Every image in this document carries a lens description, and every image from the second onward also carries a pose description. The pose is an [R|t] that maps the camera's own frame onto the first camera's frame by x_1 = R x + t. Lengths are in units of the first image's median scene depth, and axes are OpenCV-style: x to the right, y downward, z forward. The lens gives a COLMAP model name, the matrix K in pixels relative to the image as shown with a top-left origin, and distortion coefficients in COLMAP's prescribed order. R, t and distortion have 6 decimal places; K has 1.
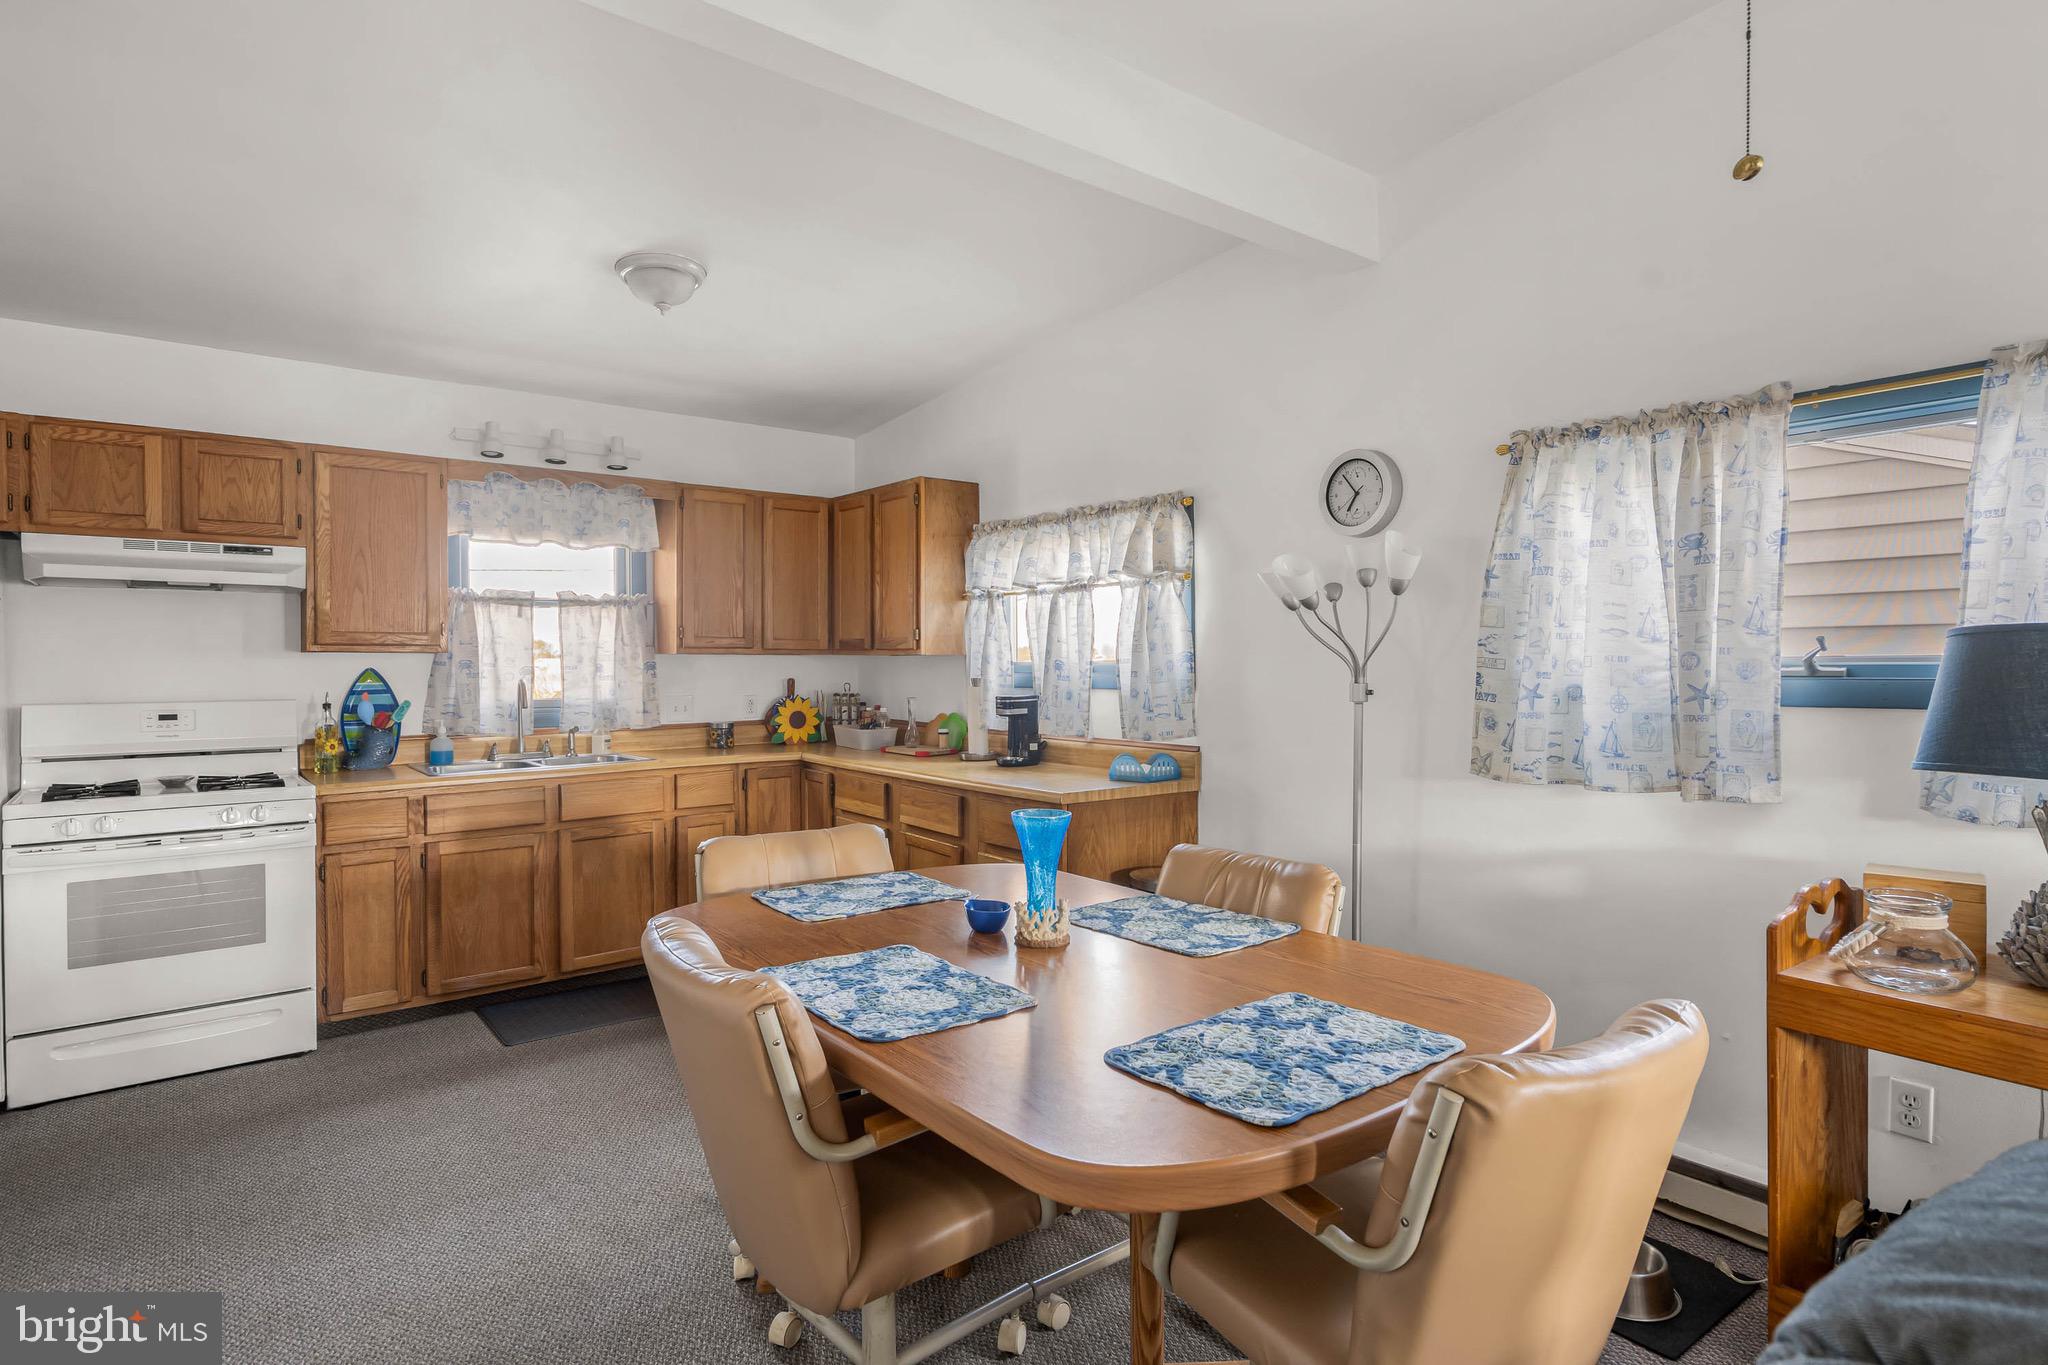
lens RADIAL K [[1063.9, 0, 1035.5], [0, 1063.9, 670.8], [0, 0, 1]] dist [0.006557, -0.002492]
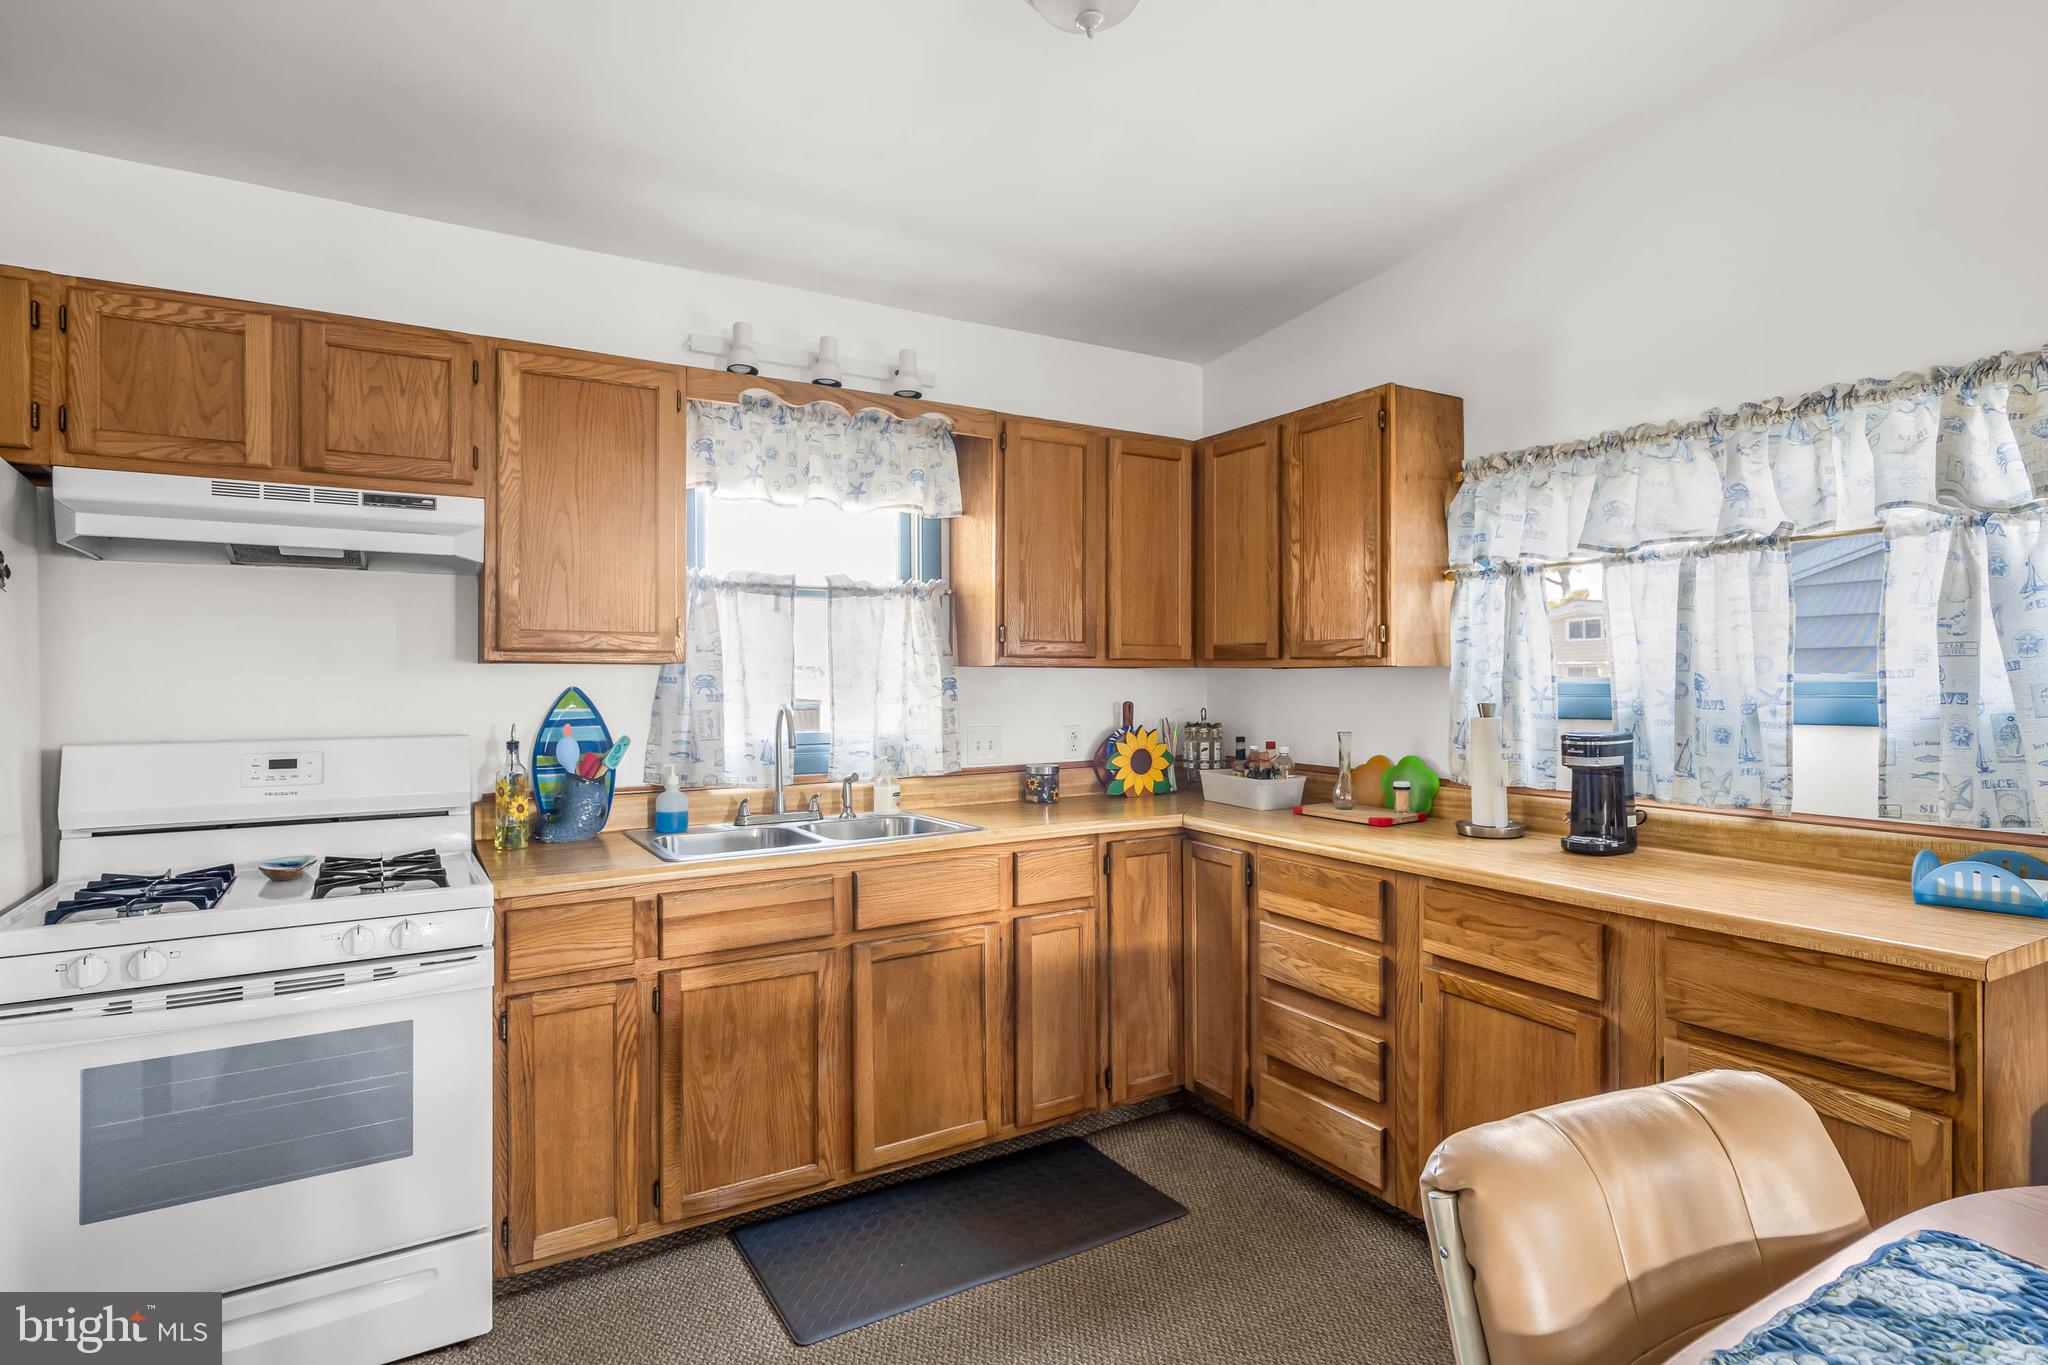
lens RADIAL K [[1063.9, 0, 1041.7], [0, 1063.9, 671.4], [0, 0, 1]] dist [0.006557, -0.002492]
pose [[0.992355, -0.001710, -0.123407, -0.255275], [-0.000340, 0.999862, -0.016586, -0.001379], [0.123418, 0.016501, 0.992218, 0.381467]]
